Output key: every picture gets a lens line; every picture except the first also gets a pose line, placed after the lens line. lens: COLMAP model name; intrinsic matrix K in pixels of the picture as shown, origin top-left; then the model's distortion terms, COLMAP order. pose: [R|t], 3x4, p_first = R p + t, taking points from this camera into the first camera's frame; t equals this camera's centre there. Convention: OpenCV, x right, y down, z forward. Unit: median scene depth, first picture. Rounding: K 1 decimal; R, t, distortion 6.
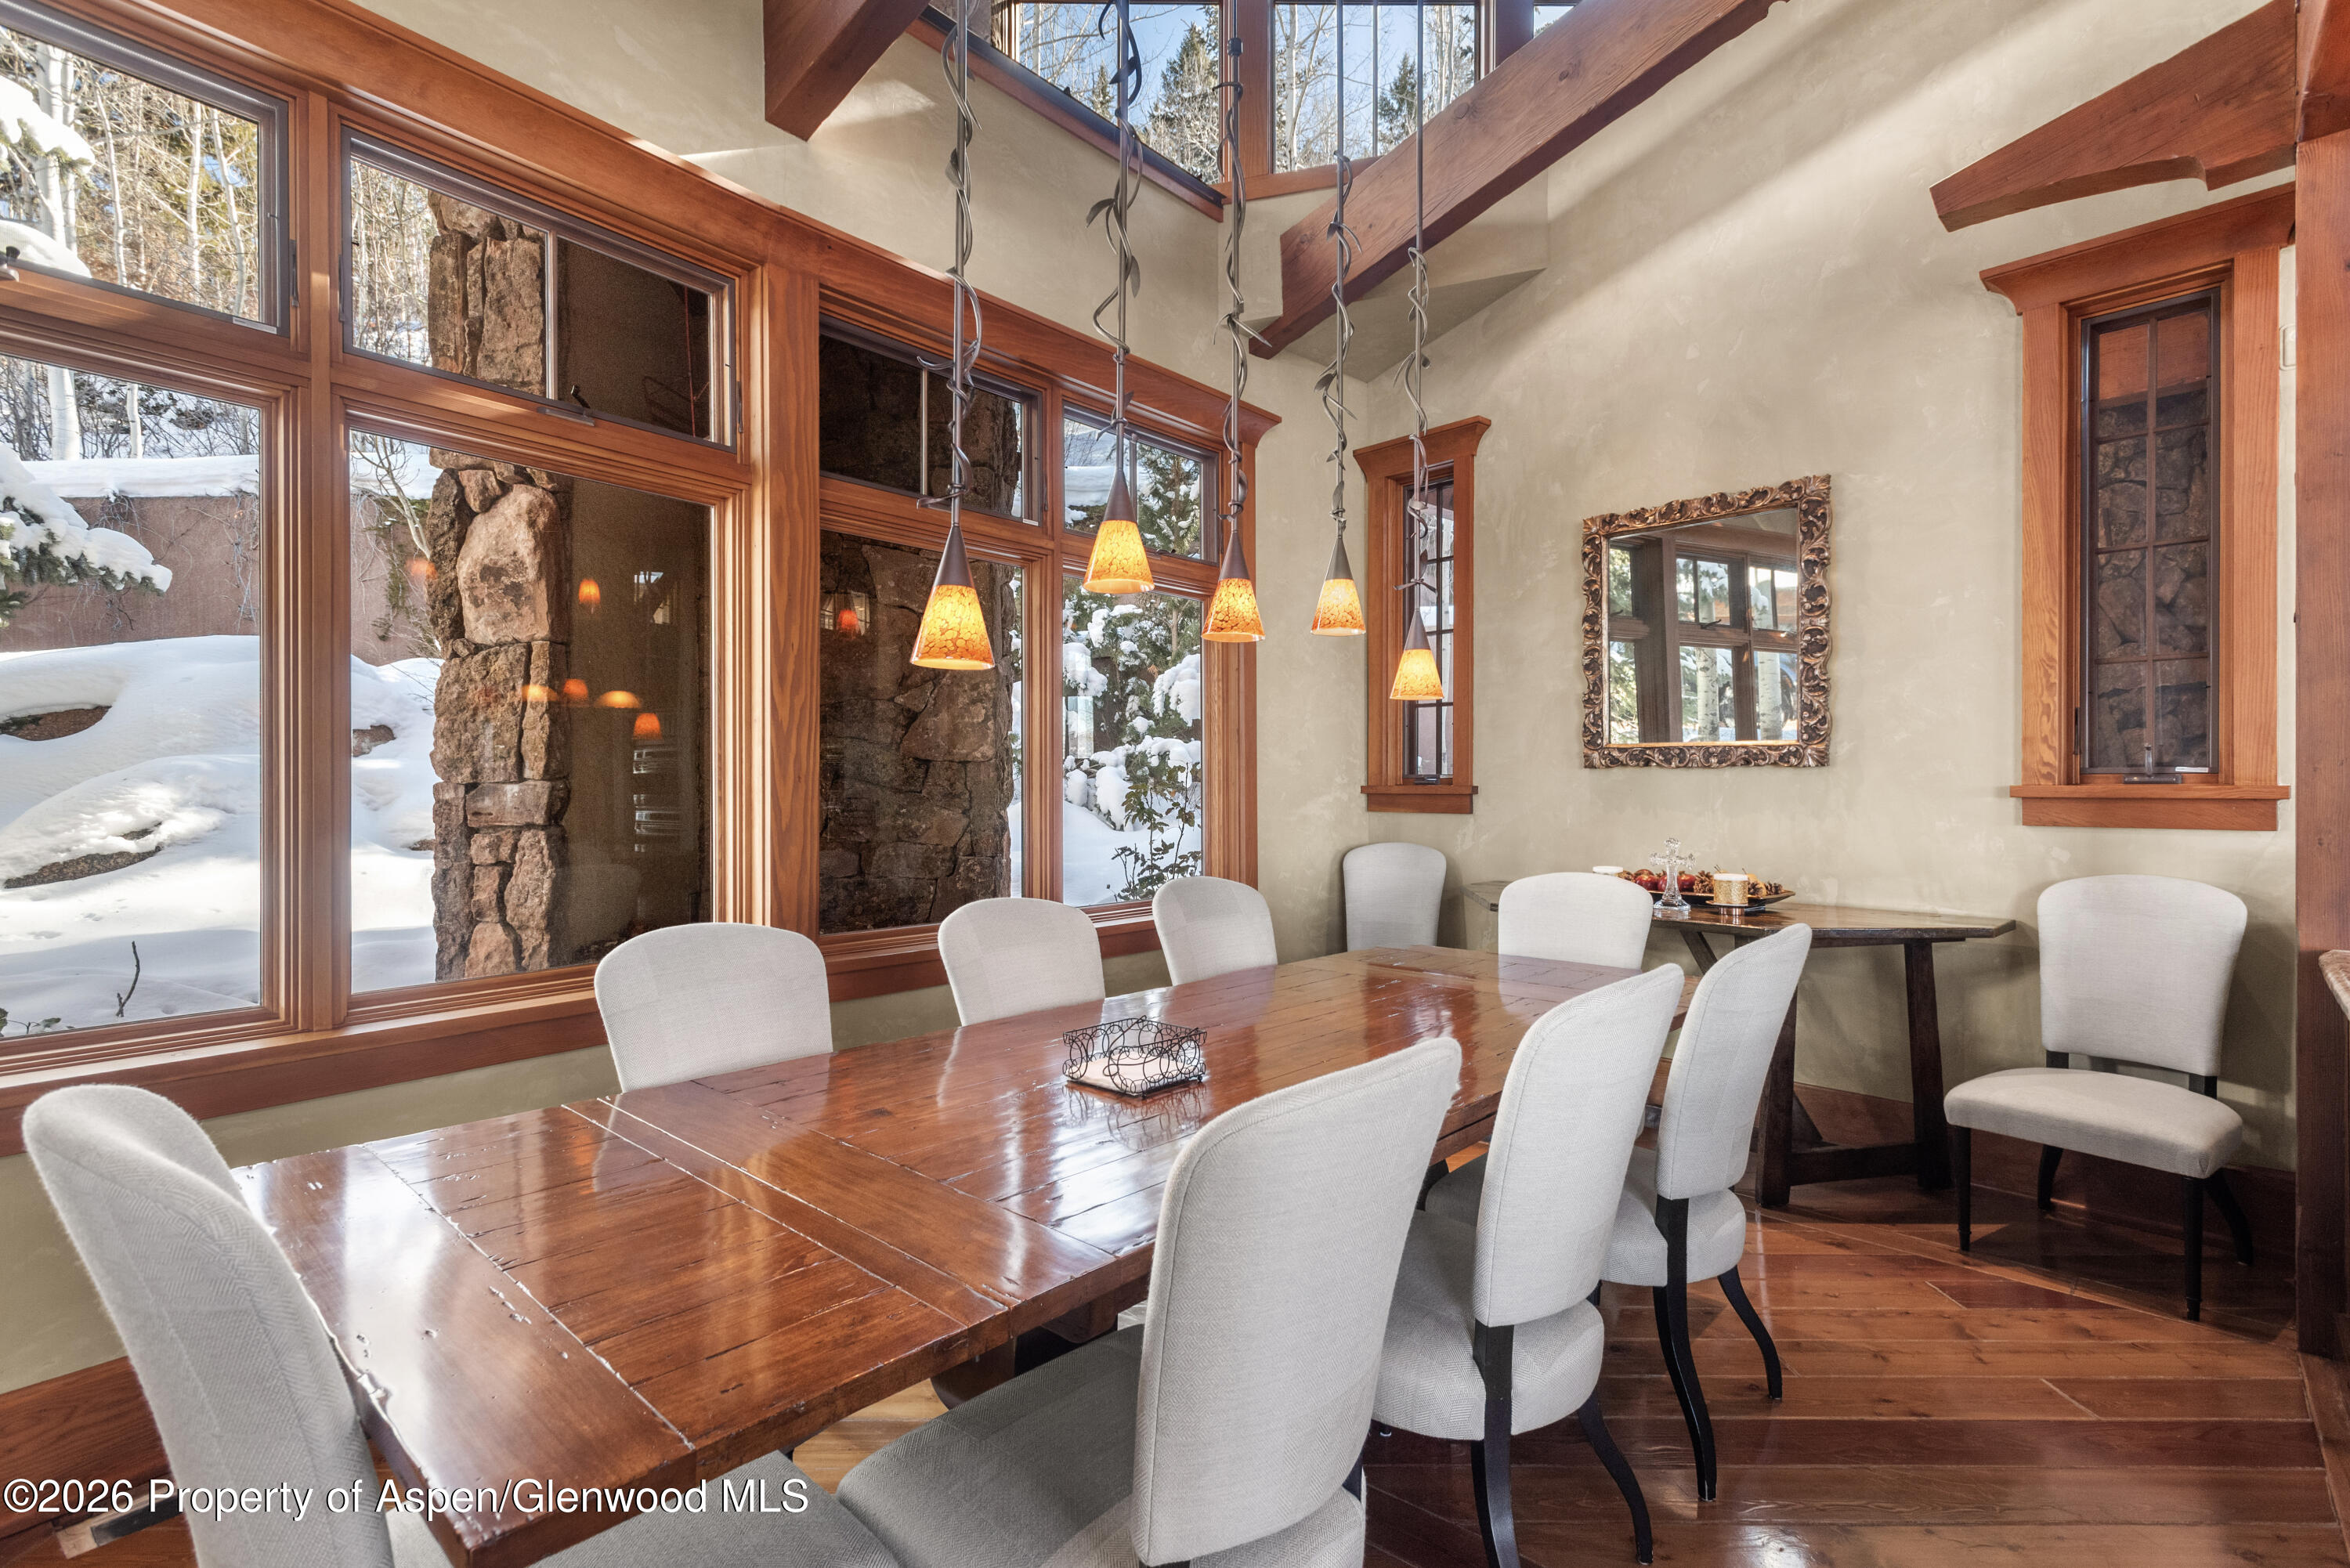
lens RADIAL K [[1105.9, 0, 1175.0], [0, 1105.9, 784.0], [0, 0, 1]] dist [0.009076, -0.000505]
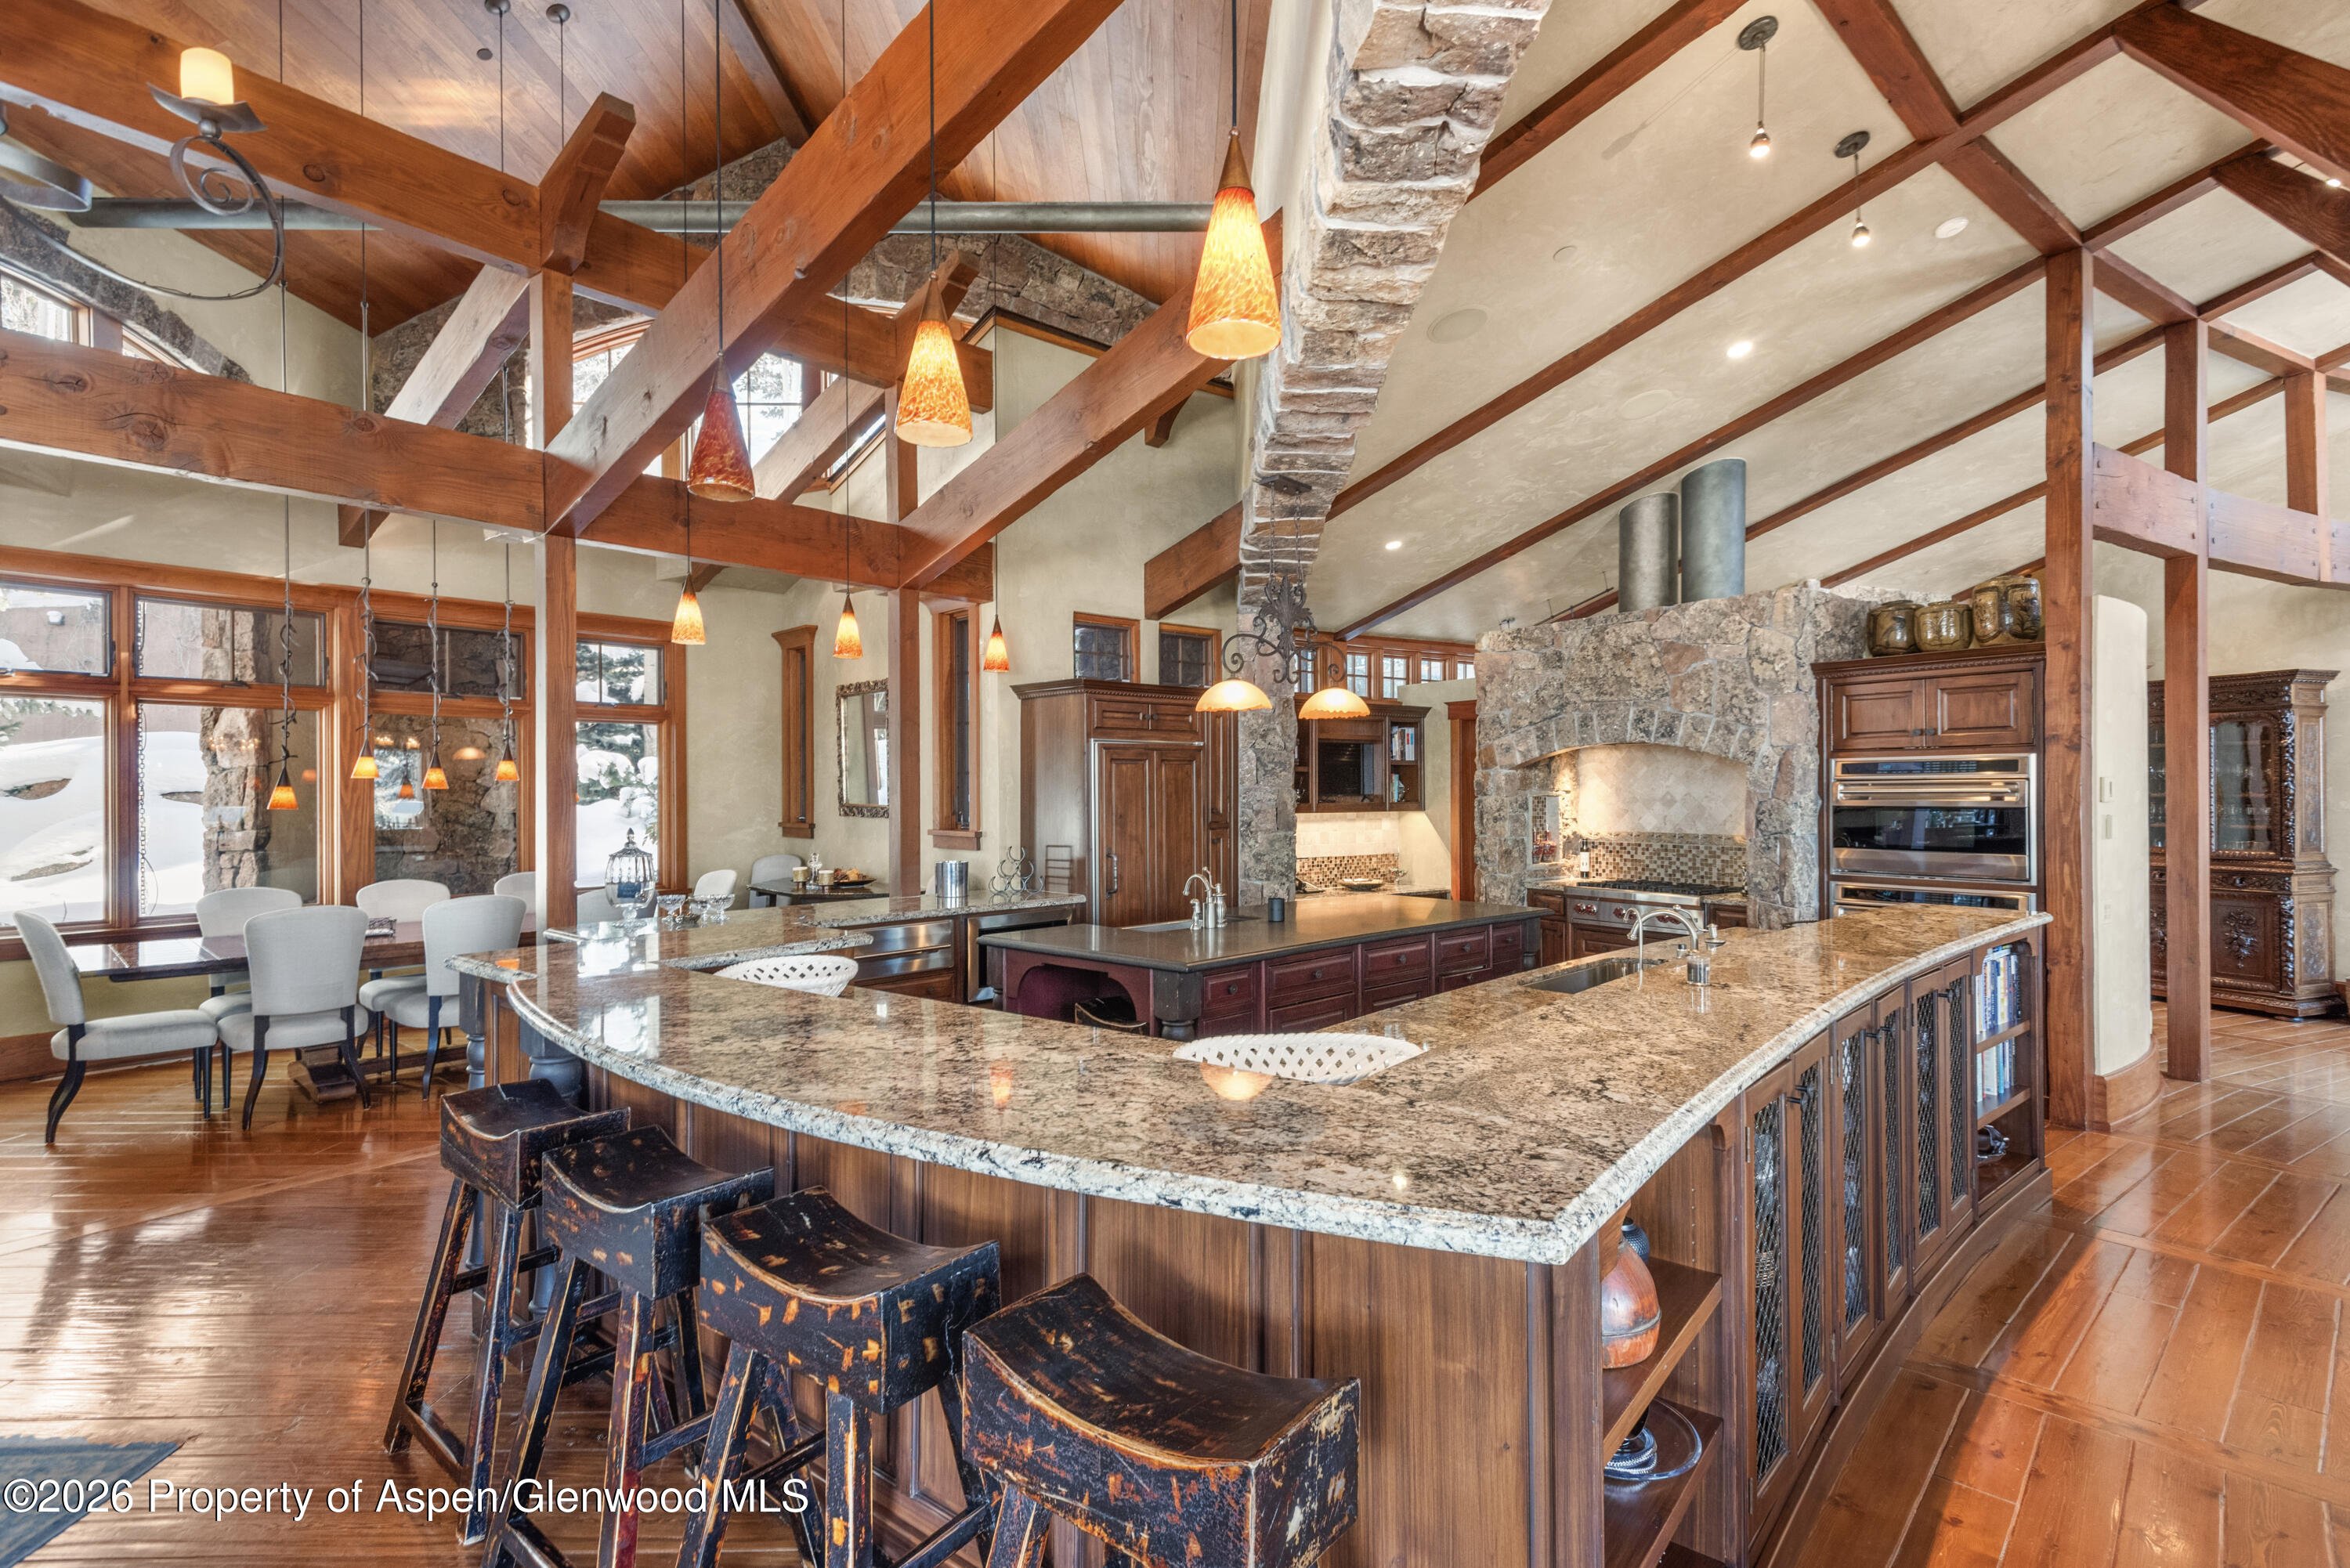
lens RADIAL K [[1105.9, 0, 1175.0], [0, 1105.9, 784.0], [0, 0, 1]] dist [0.009076, -0.000505]
pose [[0.999968, -0.004276, 0.006758, 1.238447], [0.004319, 0.999970, -0.006386, -0.071358], [-0.006731, 0.006415, 0.999957, -1.215234]]
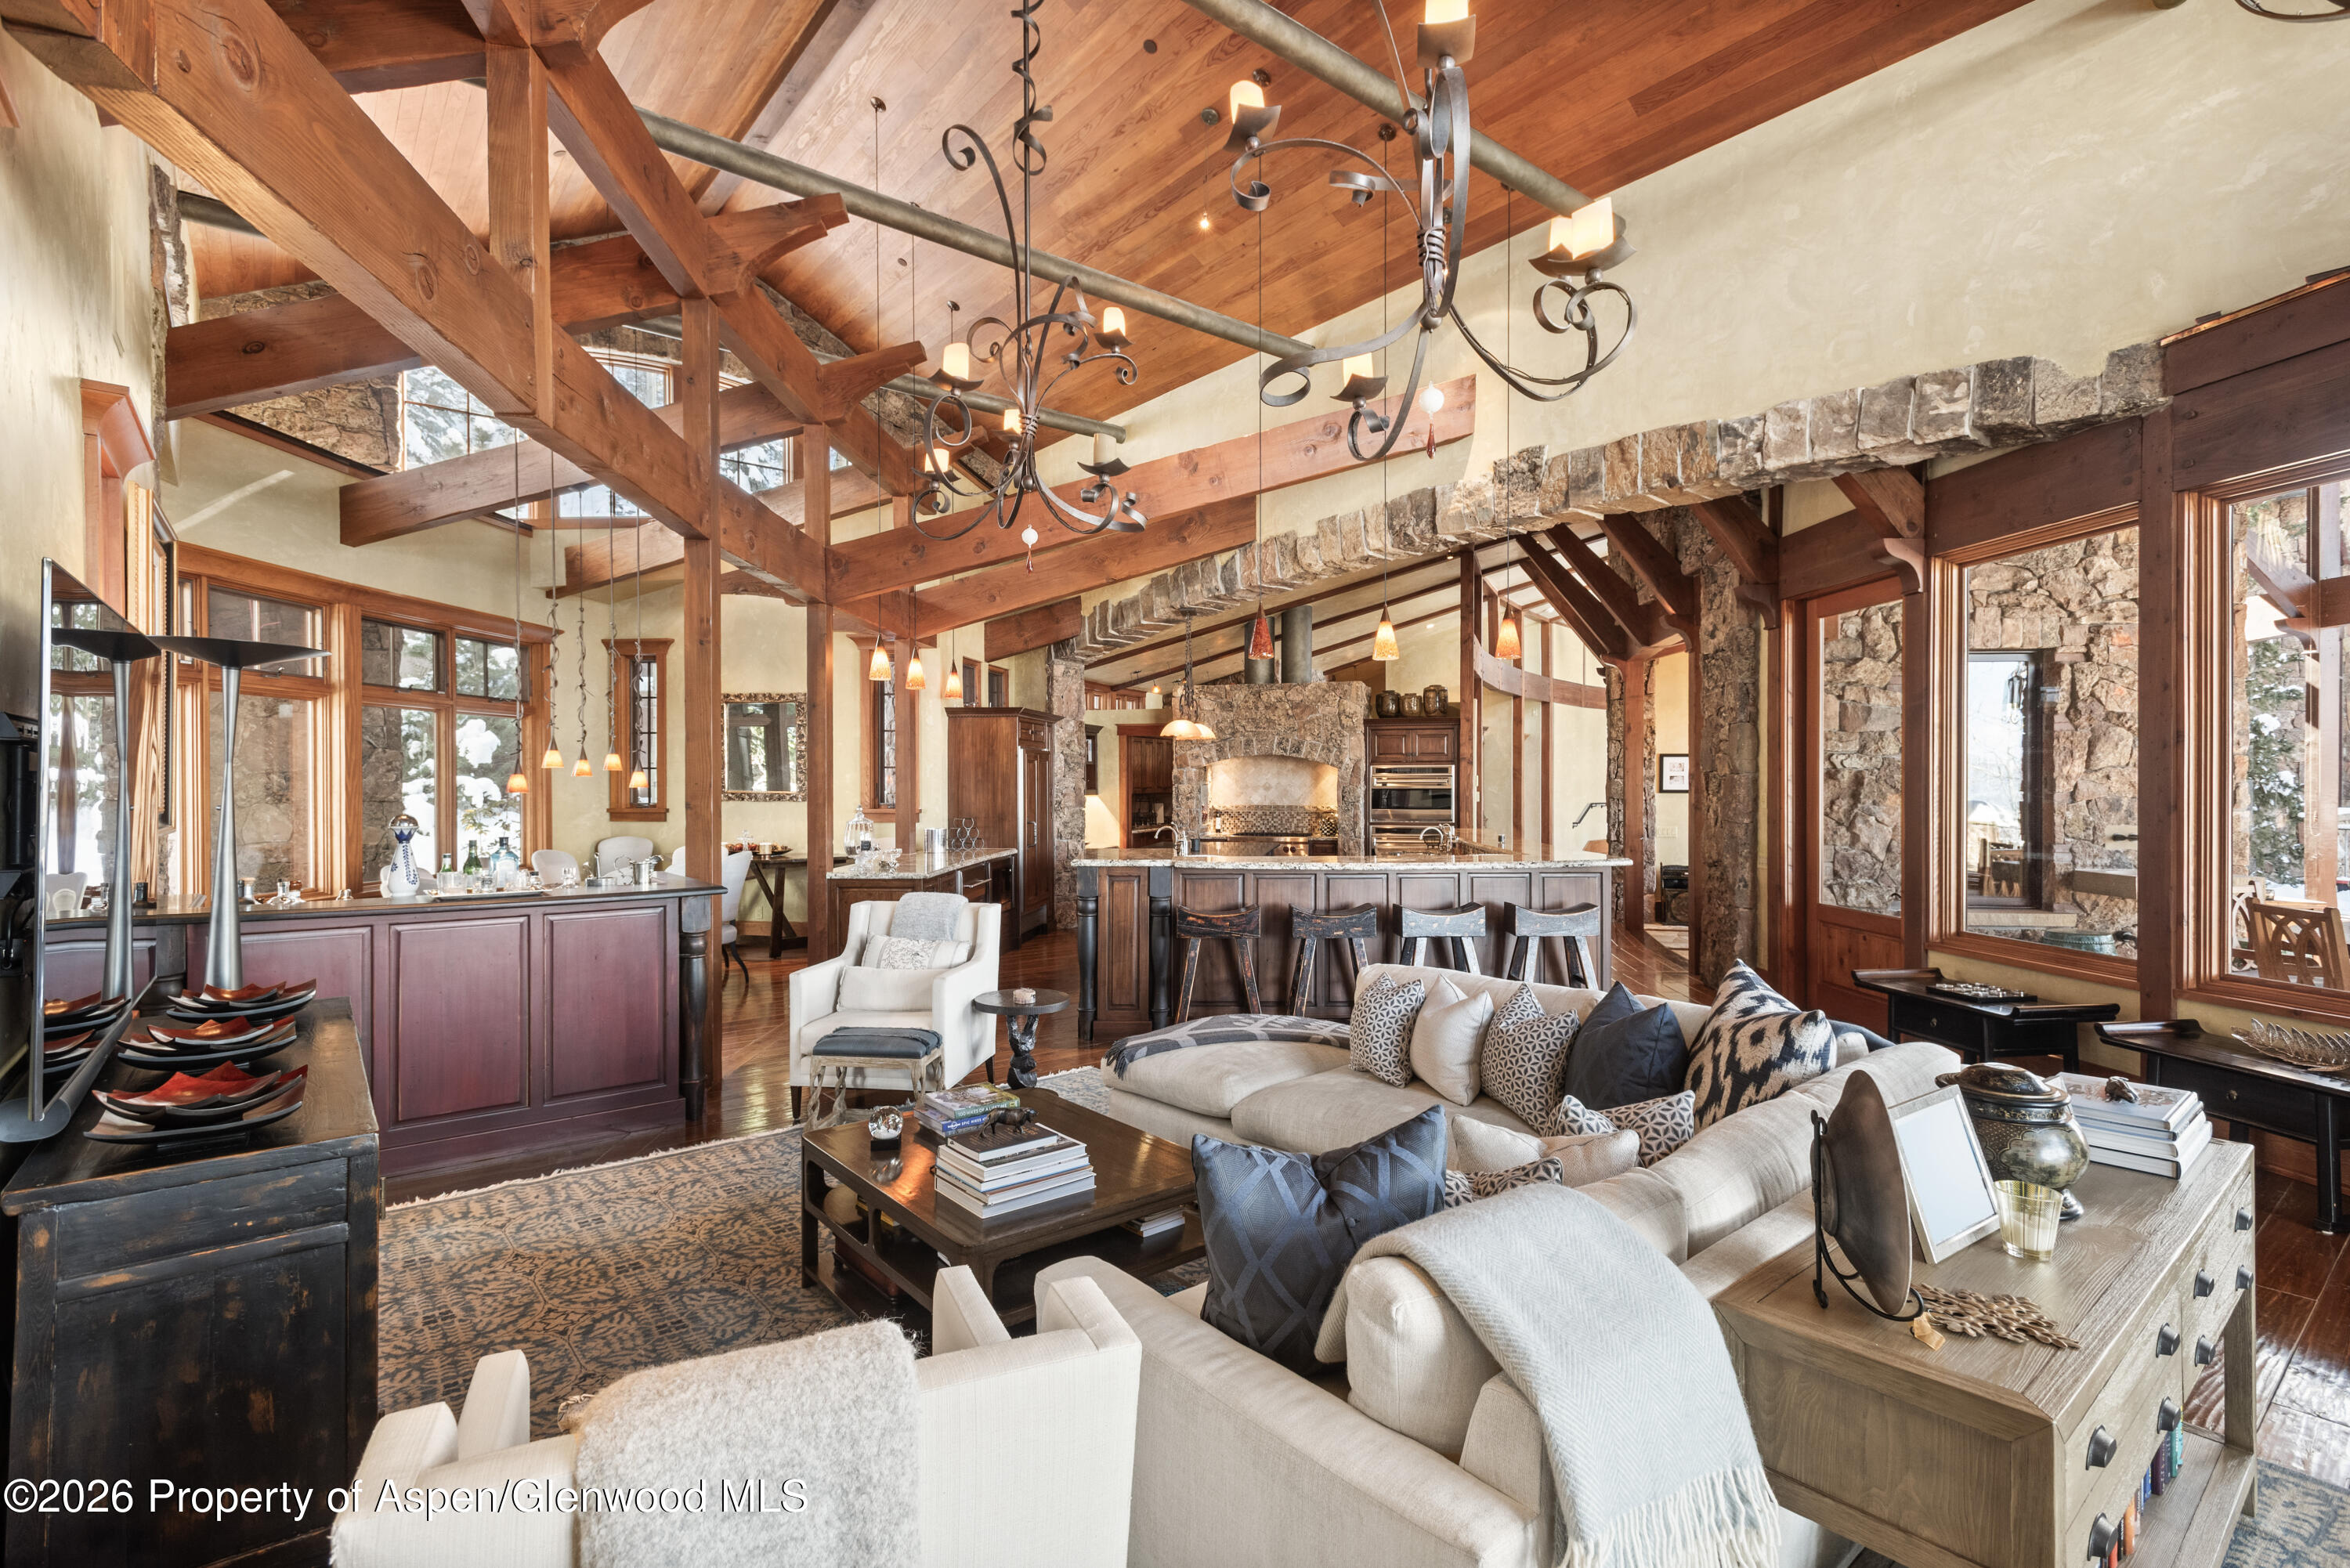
lens RADIAL K [[1105.9, 0, 1175.0], [0, 1105.9, 784.0], [0, 0, 1]] dist [0.009076, -0.000505]
pose [[0.788521, -0.005075, 0.614987, -0.400173], [0.001497, 0.999979, 0.006332, -0.083640], [-0.615006, -0.004072, 0.788512, -1.892198]]
